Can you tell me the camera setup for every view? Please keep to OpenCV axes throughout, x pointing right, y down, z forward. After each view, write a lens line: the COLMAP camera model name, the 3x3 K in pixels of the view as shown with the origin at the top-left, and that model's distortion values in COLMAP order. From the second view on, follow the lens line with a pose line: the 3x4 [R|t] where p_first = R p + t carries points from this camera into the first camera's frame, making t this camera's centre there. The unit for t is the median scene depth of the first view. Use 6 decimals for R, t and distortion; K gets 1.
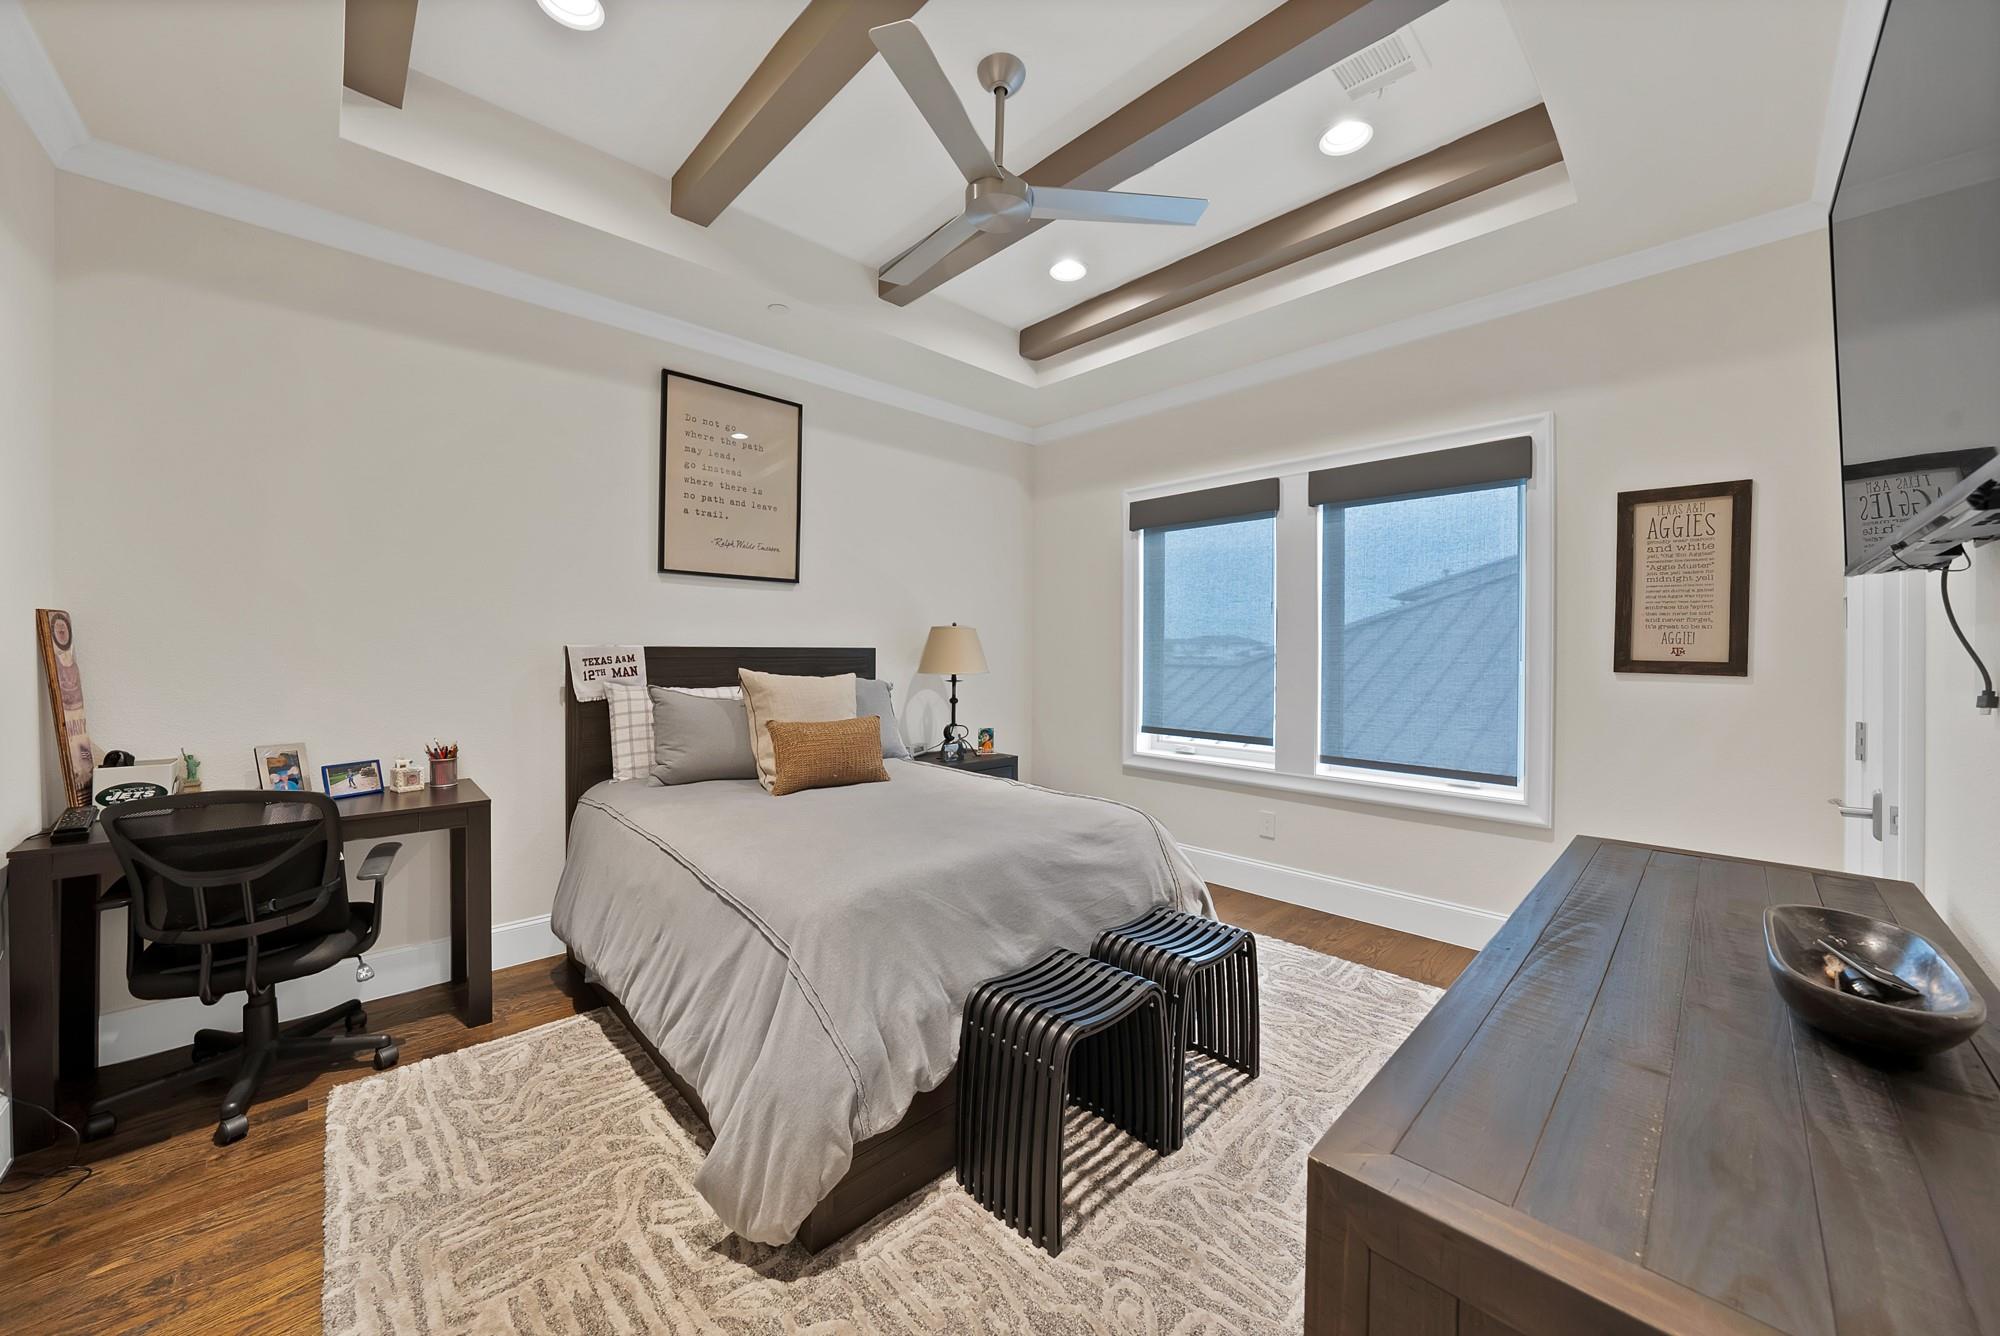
lens RADIAL K [[697.8, 0, 1002.1], [0, 697.8, 658.2], [0, 0, 1]] dist [-0.002530, -0.000265]
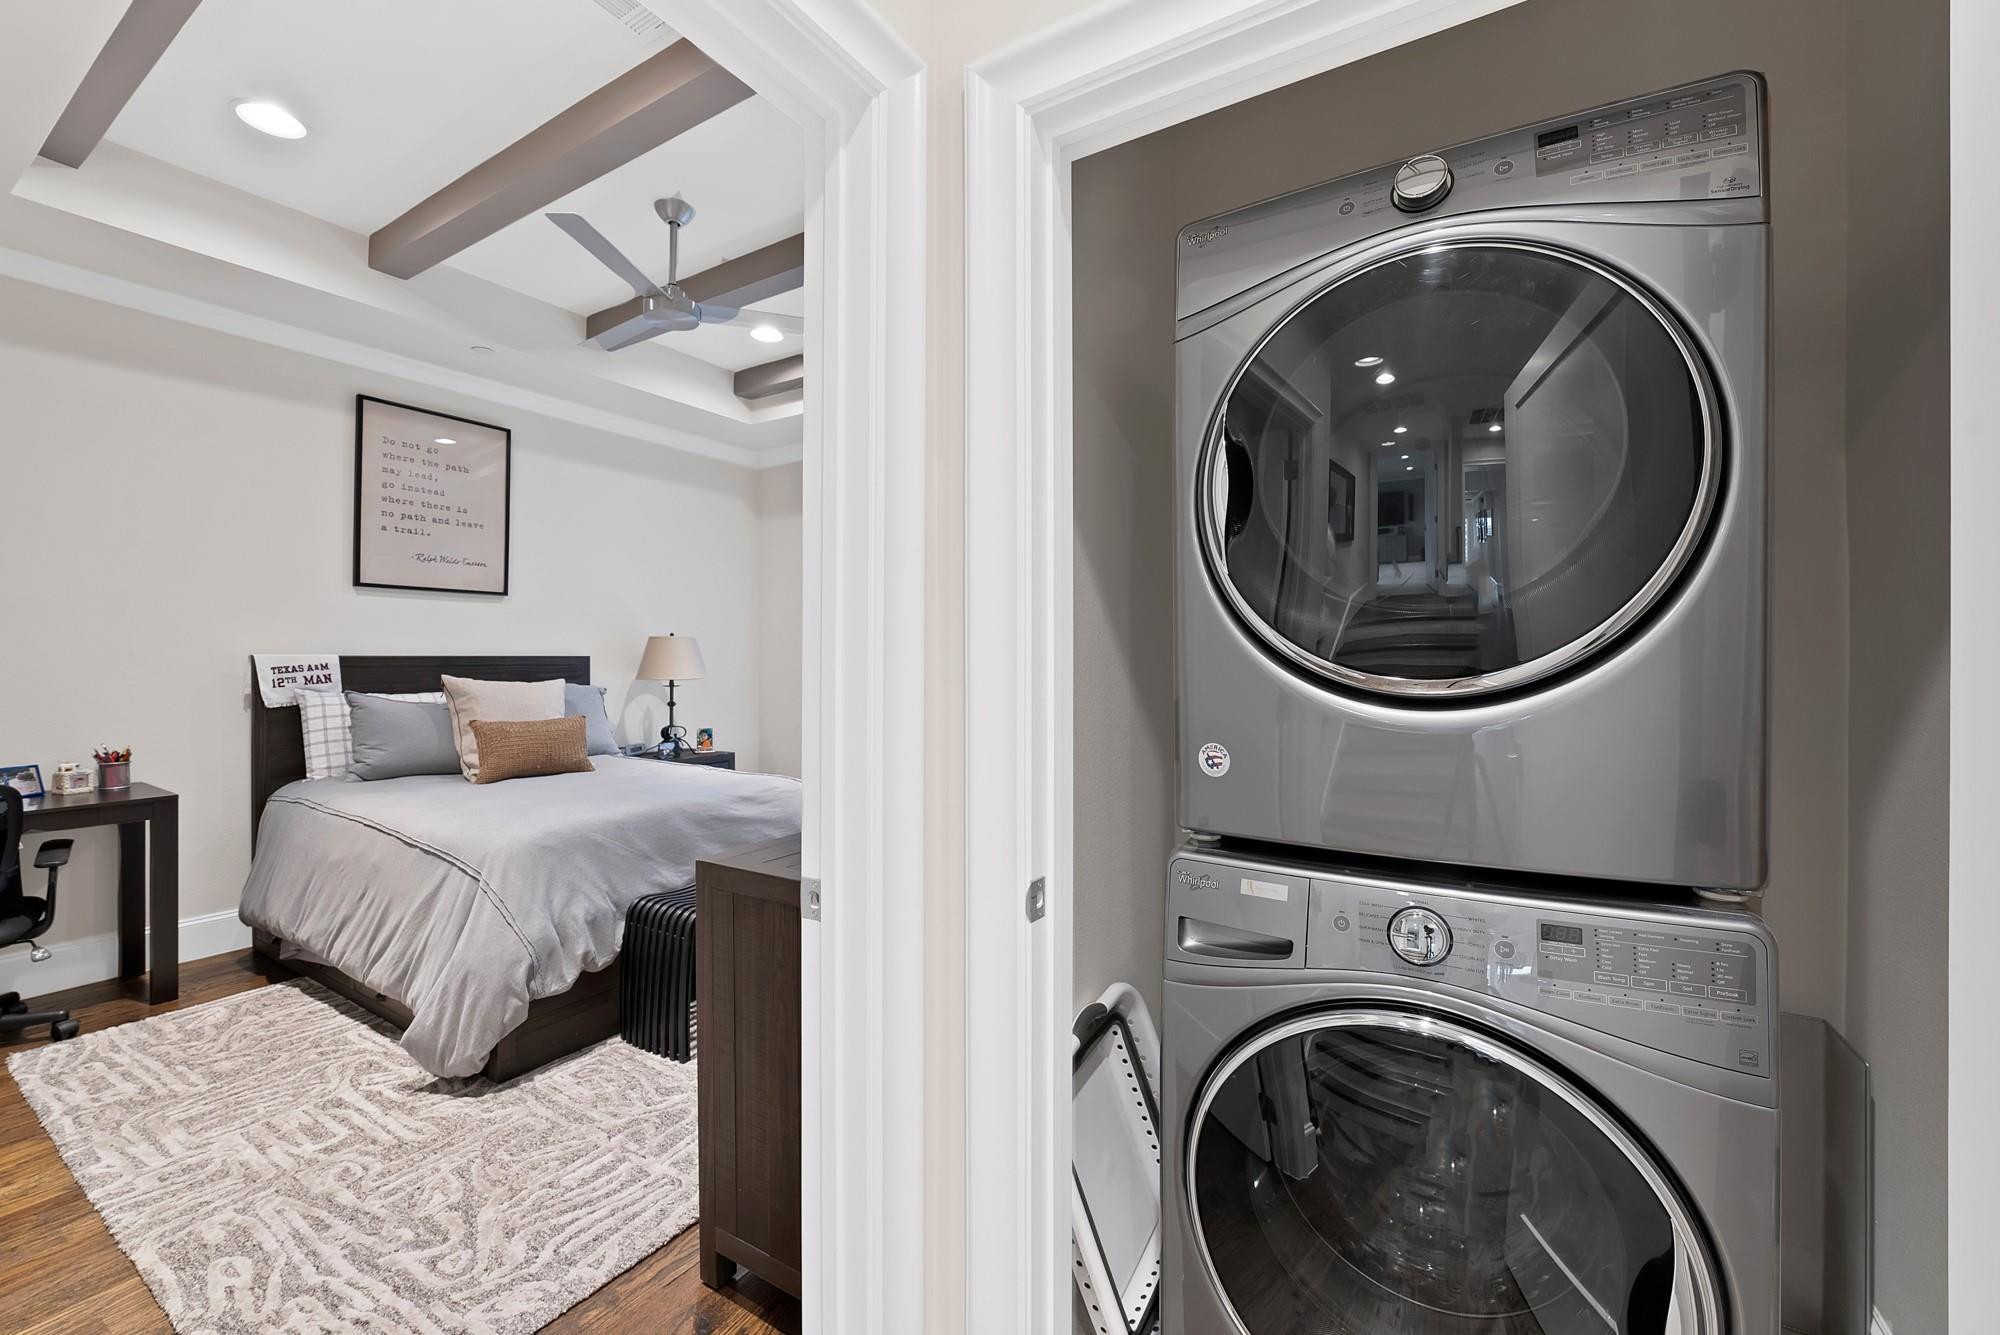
lens RADIAL K [[804.7, 0, 1038.5], [0, 804.7, 663.2], [0, 0, 1]] dist [0.000304, 0.002376]
pose [[0.964224, -0.005039, 0.265042, 0.236208], [0.005923, 0.999979, -0.002536, 0.005293], [-0.265024, 0.004015, 0.964233, -0.580923]]
